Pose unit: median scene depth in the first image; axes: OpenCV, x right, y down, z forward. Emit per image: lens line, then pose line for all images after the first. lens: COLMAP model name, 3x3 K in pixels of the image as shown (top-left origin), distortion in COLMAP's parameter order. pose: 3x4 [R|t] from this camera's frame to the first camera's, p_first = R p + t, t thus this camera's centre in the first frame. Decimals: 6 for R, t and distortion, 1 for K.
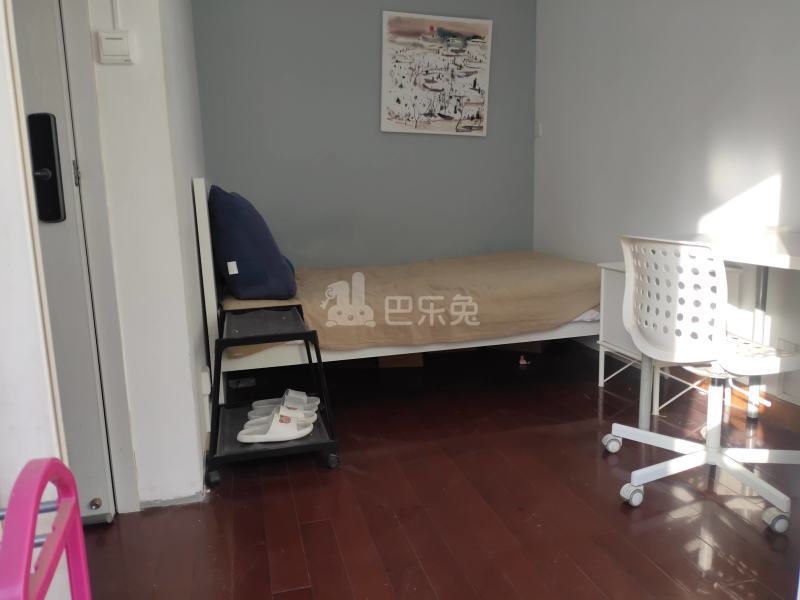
lens RADIAL K [[632.0, 0, 401.7], [0, 632.0, 298.2], [0, 0, 1]] dist [0.023783, -0.060582]
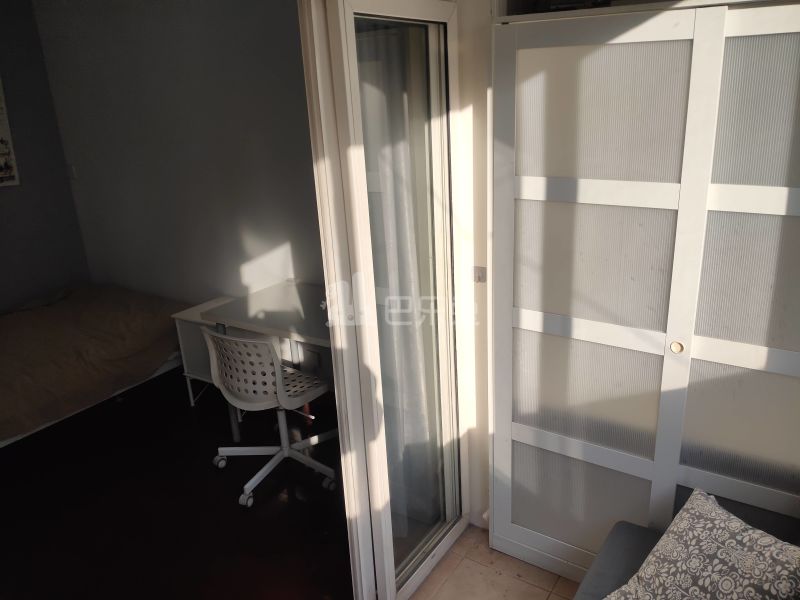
lens RADIAL K [[632.0, 0, 401.7], [0, 632.0, 298.2], [0, 0, 1]] dist [0.023783, -0.060582]
pose [[0.740397, -0.229126, 0.631913, -0.096829], [0.148065, 0.972611, 0.179177, -0.176566], [-0.655660, -0.039098, 0.754044, -0.168751]]
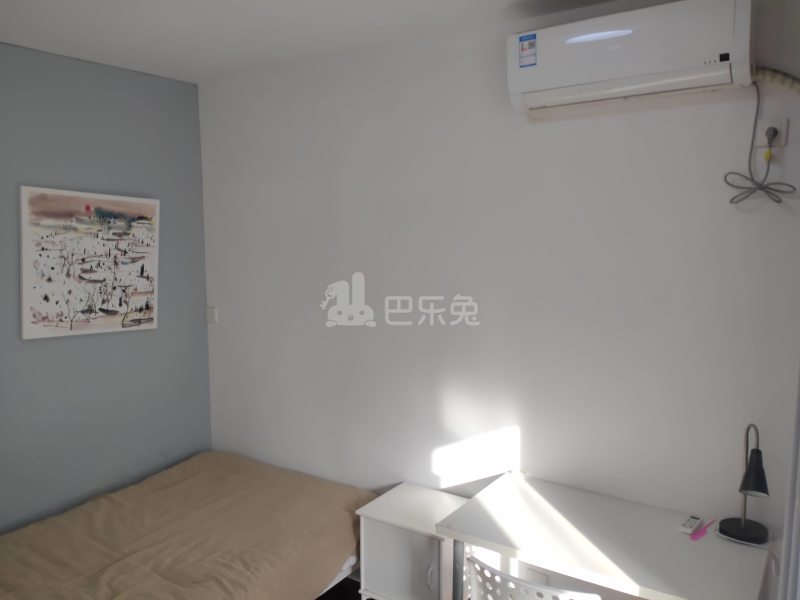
lens RADIAL K [[632.0, 0, 401.7], [0, 632.0, 298.2], [0, 0, 1]] dist [0.023783, -0.060582]
pose [[0.756938, -0.046654, 0.651820, -0.177414], [0.096851, 0.994442, -0.041292, -0.237259], [-0.646270, 0.094385, 0.757249, 0.143641]]
